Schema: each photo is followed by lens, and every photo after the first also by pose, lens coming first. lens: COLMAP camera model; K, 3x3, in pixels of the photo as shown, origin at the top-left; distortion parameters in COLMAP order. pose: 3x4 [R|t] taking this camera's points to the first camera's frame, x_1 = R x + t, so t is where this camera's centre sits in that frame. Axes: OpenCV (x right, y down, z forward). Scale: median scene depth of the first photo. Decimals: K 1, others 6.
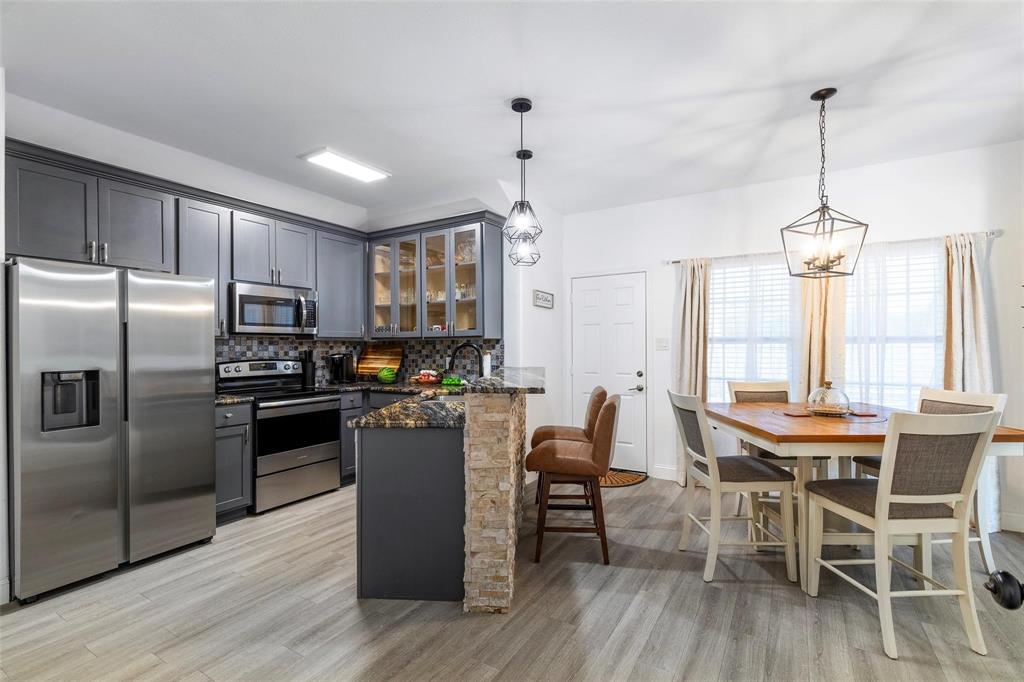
lens RADIAL K [[467.9, 0, 510.6], [0, 467.9, 349.9], [0, 0, 1]] dist [0.003785, 0.000204]
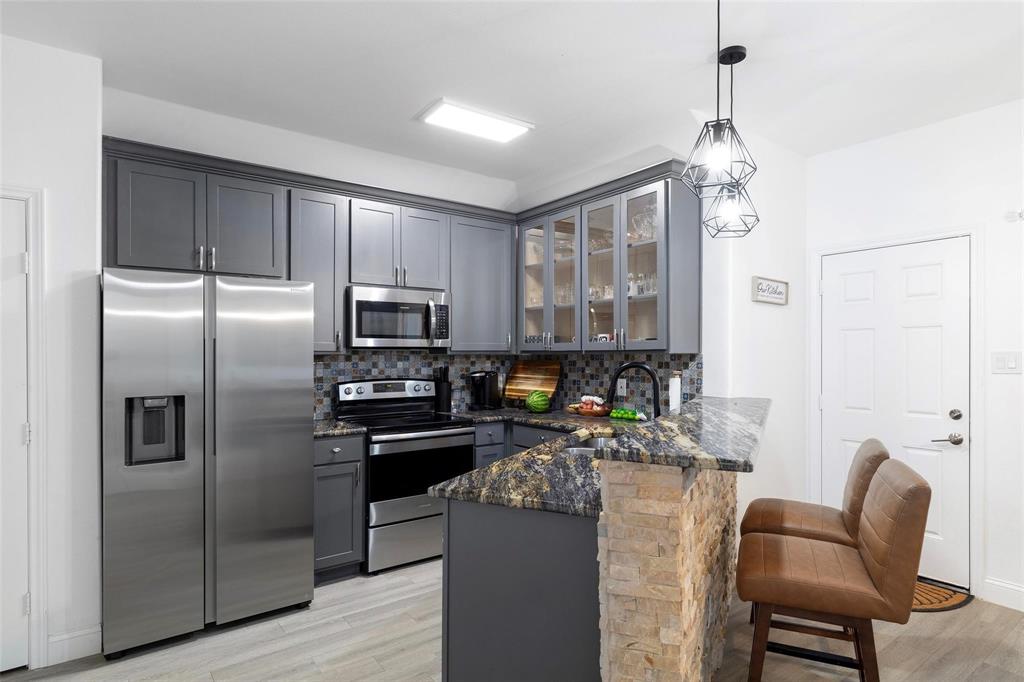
lens RADIAL K [[556.4, 0, 506.6], [0, 556.4, 358.7], [0, 0, 1]] dist [0.002253, 0.000075]
pose [[0.924831, 0.005362, -0.380340, 0.033763], [-0.004742, 0.999985, 0.002567, -0.019786], [0.380349, -0.000570, 0.924843, 0.199714]]
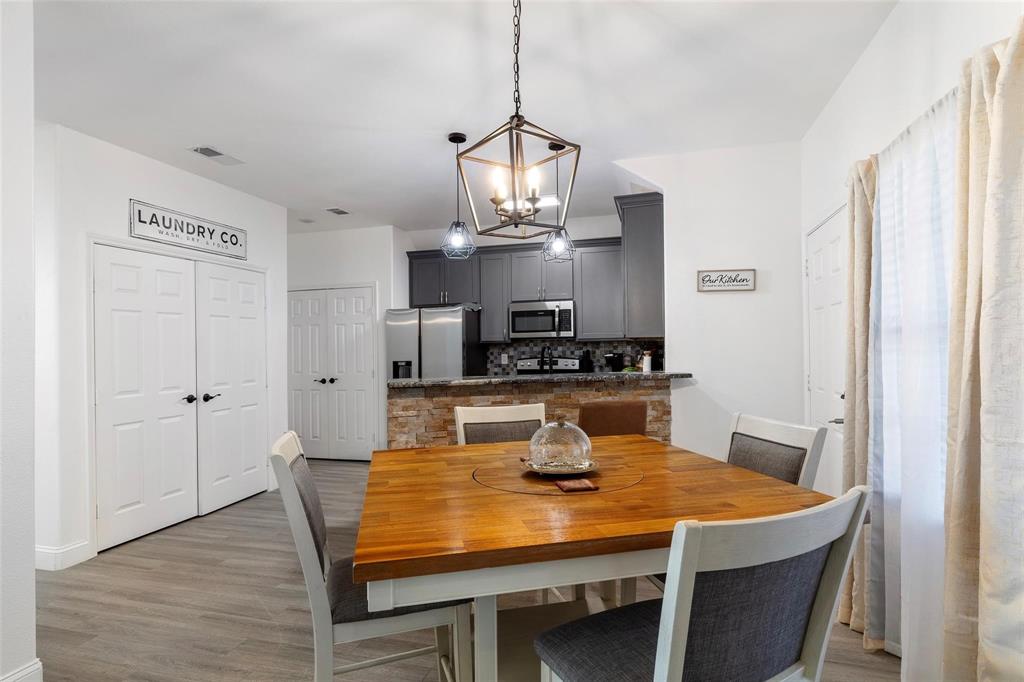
lens RADIAL K [[511.3, 0, 516.5], [0, 511.3, 353.8], [0, 0, 1]] dist [-0.000939, -0.000350]
pose [[0.274551, 0.009580, -0.961525, 0.915863], [0.005470, 0.999919, 0.011524, -0.006799], [0.961557, -0.008423, 0.274476, 0.580926]]
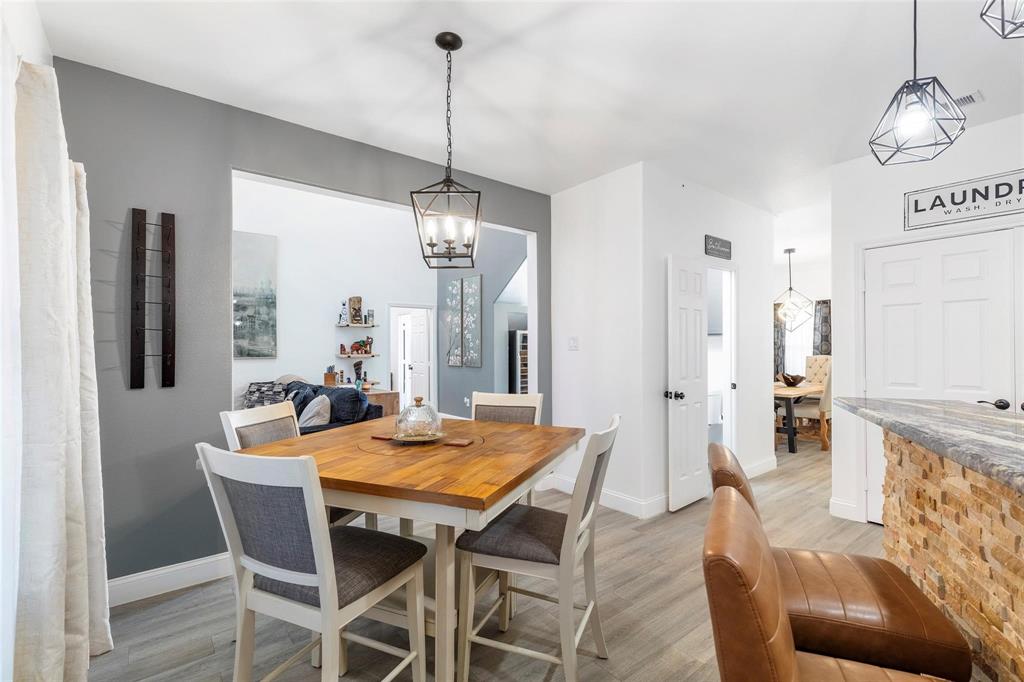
lens RADIAL K [[467.9, 0, 510.6], [0, 467.9, 349.9], [0, 0, 1]] dist [0.003785, 0.000204]
pose [[-0.942140, 0.007106, 0.335144, 0.261185], [0.011503, 0.999872, 0.011136, -0.014571], [-0.335022, 0.014347, -0.942101, 1.170948]]
